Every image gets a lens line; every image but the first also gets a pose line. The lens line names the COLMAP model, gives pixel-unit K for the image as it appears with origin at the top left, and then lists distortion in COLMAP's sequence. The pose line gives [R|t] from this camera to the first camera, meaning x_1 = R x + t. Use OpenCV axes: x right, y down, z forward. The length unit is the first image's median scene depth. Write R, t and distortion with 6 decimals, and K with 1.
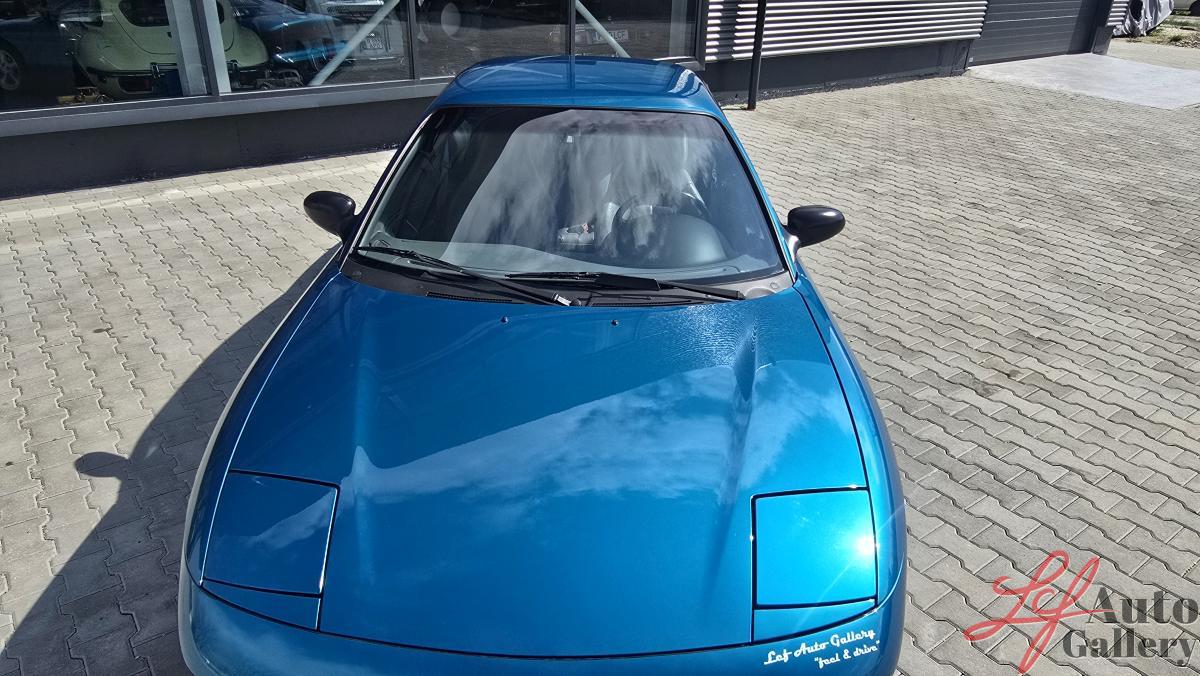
lens RADIAL K [[819.7, 0, 605.6], [0, 819.7, 342.1], [0, 0, 1]] dist [-0.001392, 0.001775]
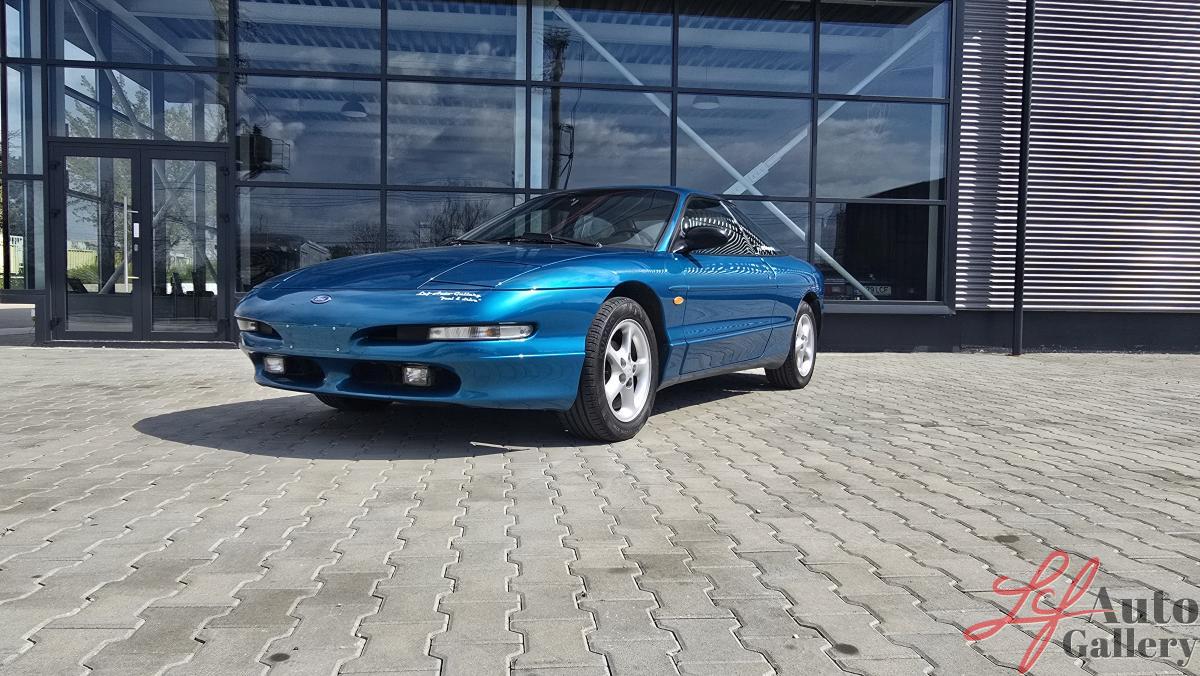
lens RADIAL K [[819.7, 0, 595.0], [0, 819.7, 334.8], [0, 0, 1]] dist [-0.001392, 0.001775]
pose [[0.862260, 0.003182, -0.506455, 0.366147], [-0.215457, 0.907286, -0.361124, 0.257508], [0.458351, 0.420502, 0.783002, -0.072371]]
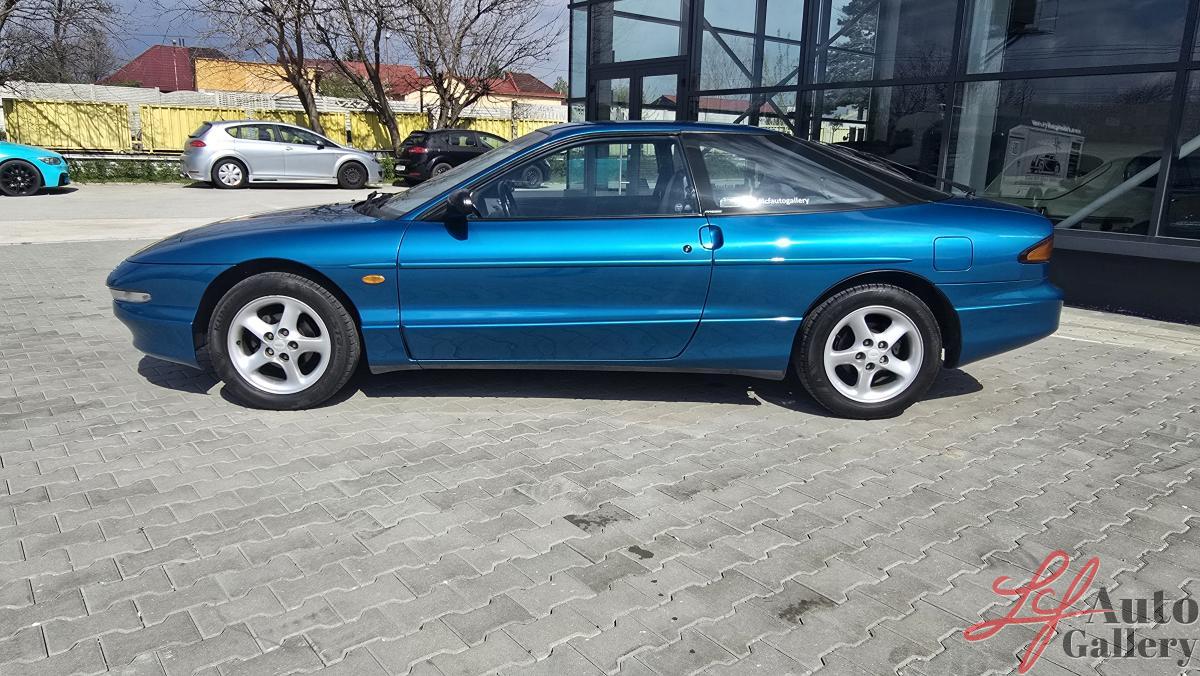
lens RADIAL K [[819.7, 0, 603.4], [0, 819.7, 341.1], [0, 0, 1]] dist [-0.001392, 0.001775]
pose [[0.032642, 0.200877, -0.979072, 0.647105], [-0.464231, 0.870561, 0.163136, -0.107453], [0.885113, 0.449190, 0.121671, 0.480820]]
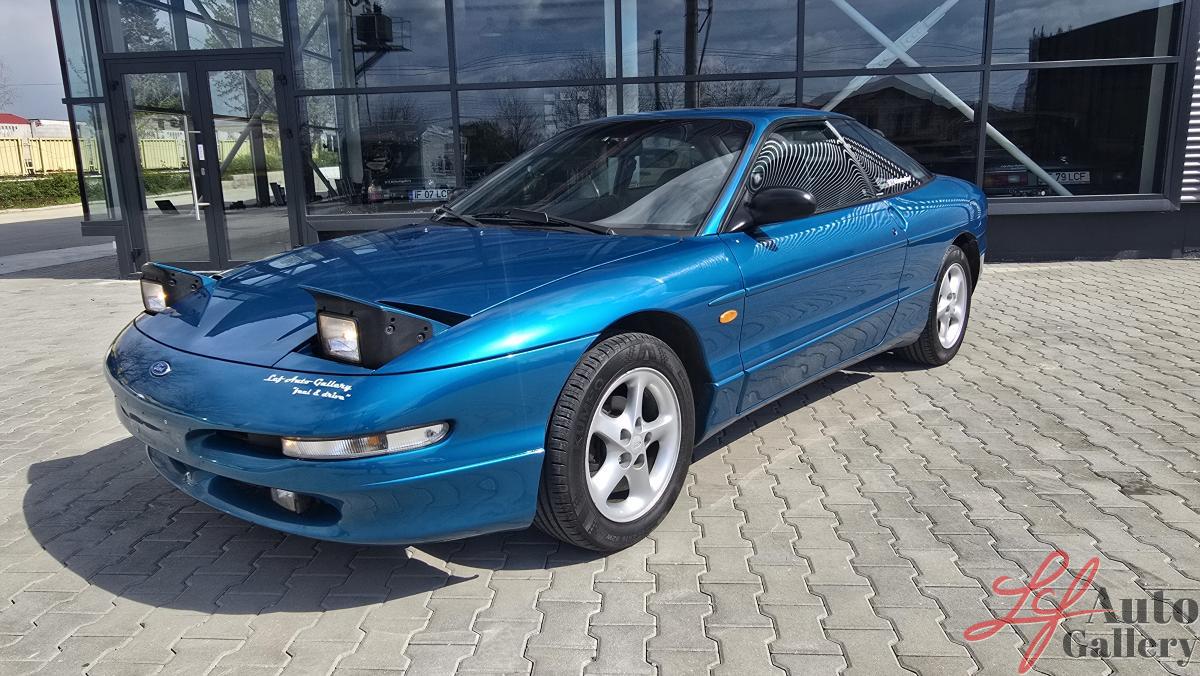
lens RADIAL K [[819.7, 0, 591.4], [0, 819.7, 339.2], [0, 0, 1]] dist [-0.001392, 0.001775]
pose [[0.749920, 0.090372, -0.655327, 0.326131], [-0.249011, 0.956327, -0.153074, 0.093629], [0.612873, 0.277977, 0.739673, 0.083414]]
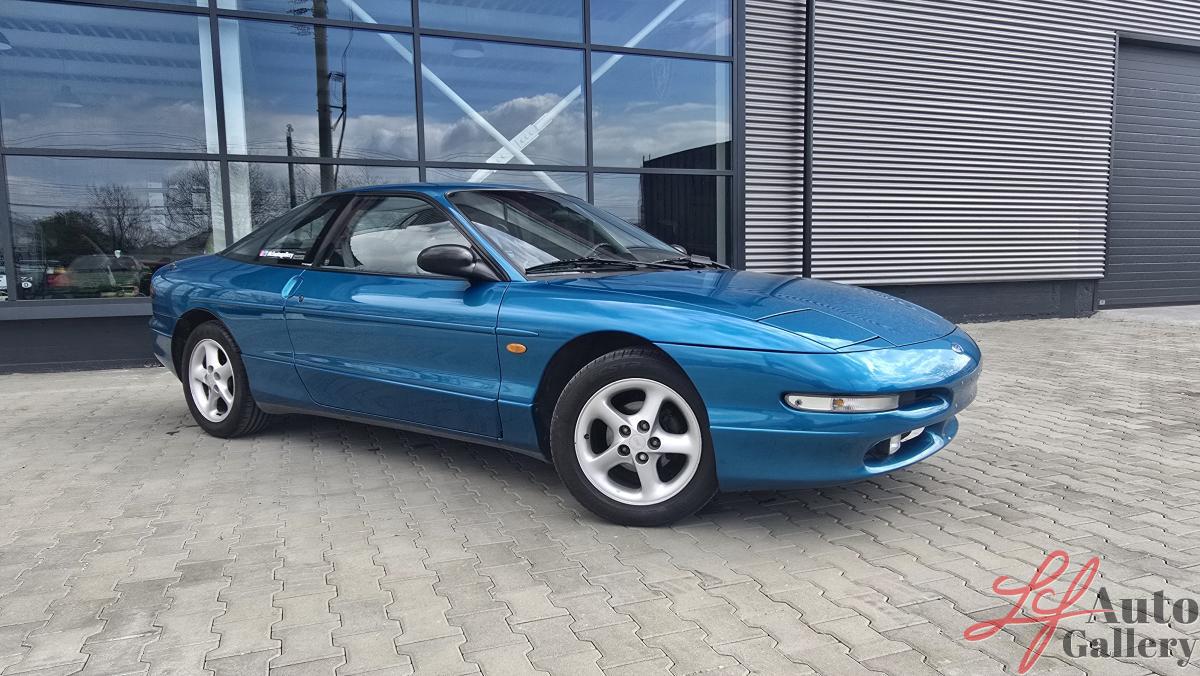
lens RADIAL K [[819.7, 0, 642.2], [0, 819.7, 352.5], [0, 0, 1]] dist [-0.001392, 0.001775]
pose [[0.968092, -0.012355, -0.250290, 0.351361], [-0.074064, 0.940058, -0.332874, 0.108135], [0.239400, 0.340790, 0.909148, 0.114742]]
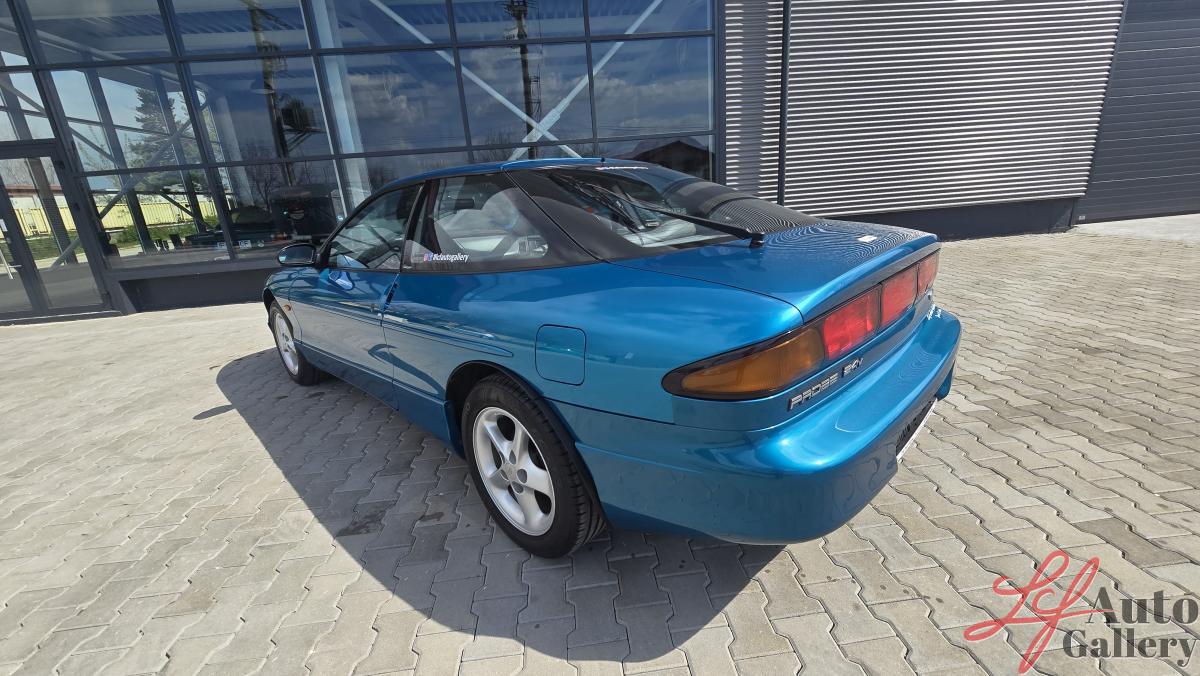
lens RADIAL K [[499.1, 0, 603.9], [0, 499.1, 341.0], [0, 0, 1]] dist [0.000002, 0.000521]
pose [[0.854095, 0.058375, -0.516831, 0.527440], [-0.142327, 0.981985, -0.124291, -0.048407], [0.500264, 0.179716, 0.847017, 0.372145]]
